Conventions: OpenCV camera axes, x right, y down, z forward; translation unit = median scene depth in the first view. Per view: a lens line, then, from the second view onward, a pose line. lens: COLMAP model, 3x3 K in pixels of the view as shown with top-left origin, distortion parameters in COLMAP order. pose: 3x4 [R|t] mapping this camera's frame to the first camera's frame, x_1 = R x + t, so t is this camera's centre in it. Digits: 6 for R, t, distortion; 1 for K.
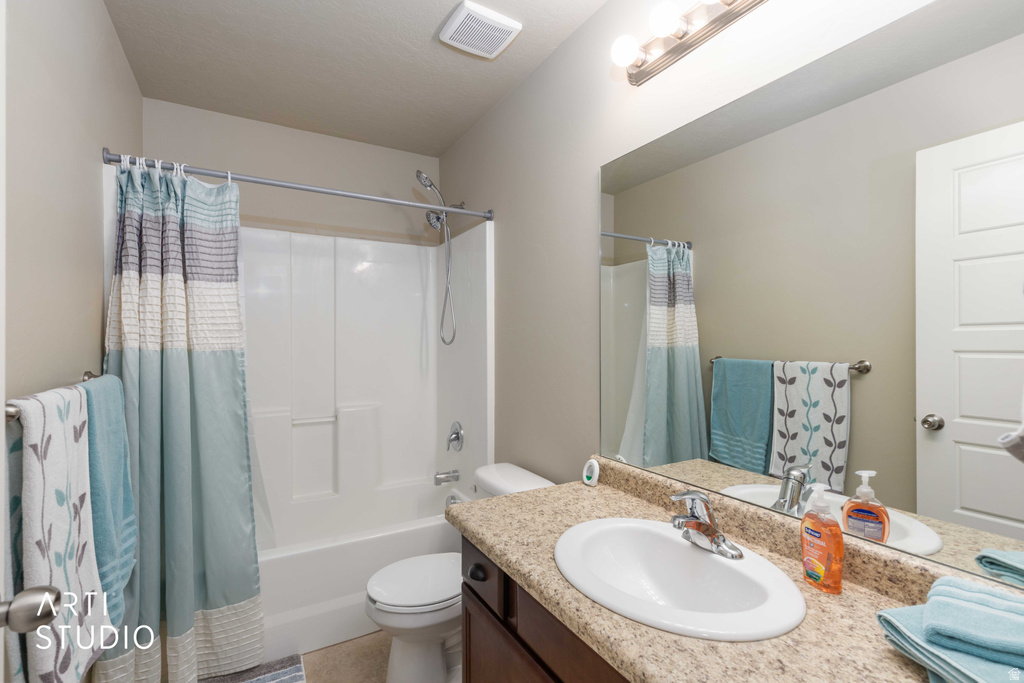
lens RADIAL K [[460.5, 0, 505.9], [0, 460.5, 346.1], [0, 0, 1]] dist [0.006381, -0.002997]
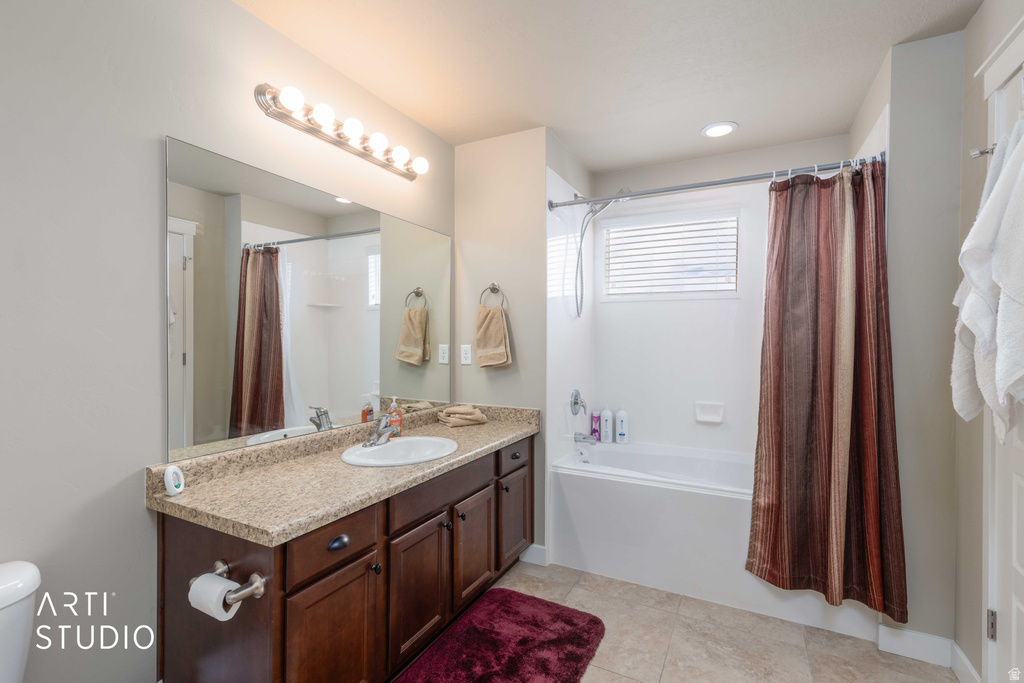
lens RADIAL K [[460.5, 0, 514.9], [0, 460.5, 342.0], [0, 0, 1]] dist [0.006381, -0.002997]
pose [[-0.553791, -0.004195, 0.832645, -1.818498], [0.003518, 0.999967, 0.007378, 0.002177], [-0.832649, 0.007016, -0.553757, 2.008913]]
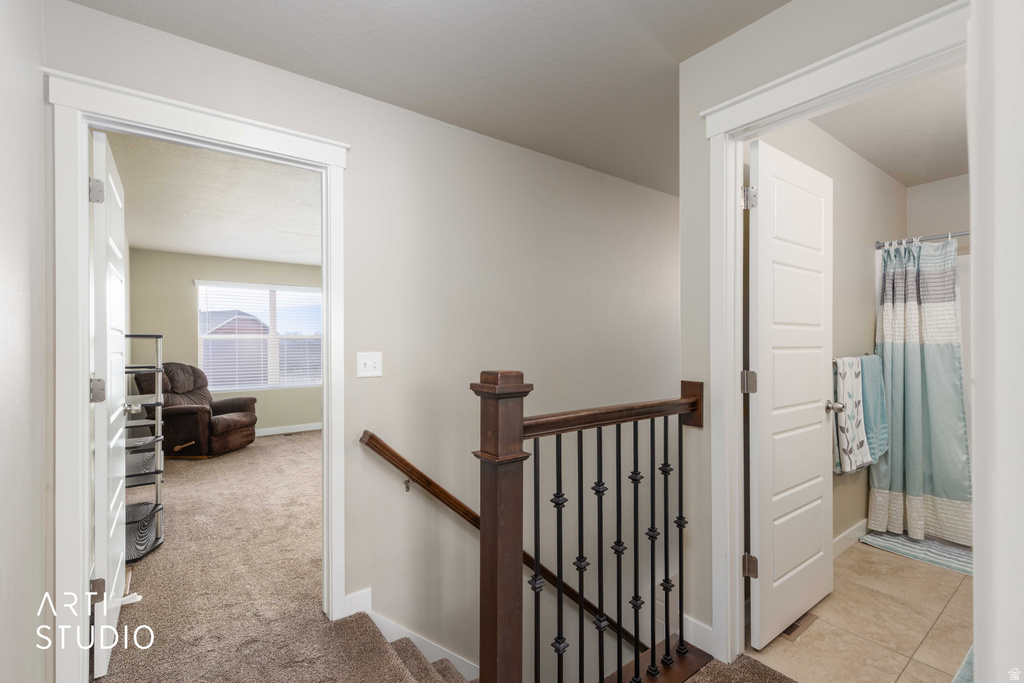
lens RADIAL K [[460.5, 0, 508.2], [0, 460.5, 342.5], [0, 0, 1]] dist [0.006381, -0.002997]
pose [[0.118269, -0.001933, -0.992980, 0.893057], [0.000186, 0.999998, -0.001925, 0.008004], [0.992982, 0.000043, 0.118269, -0.786816]]
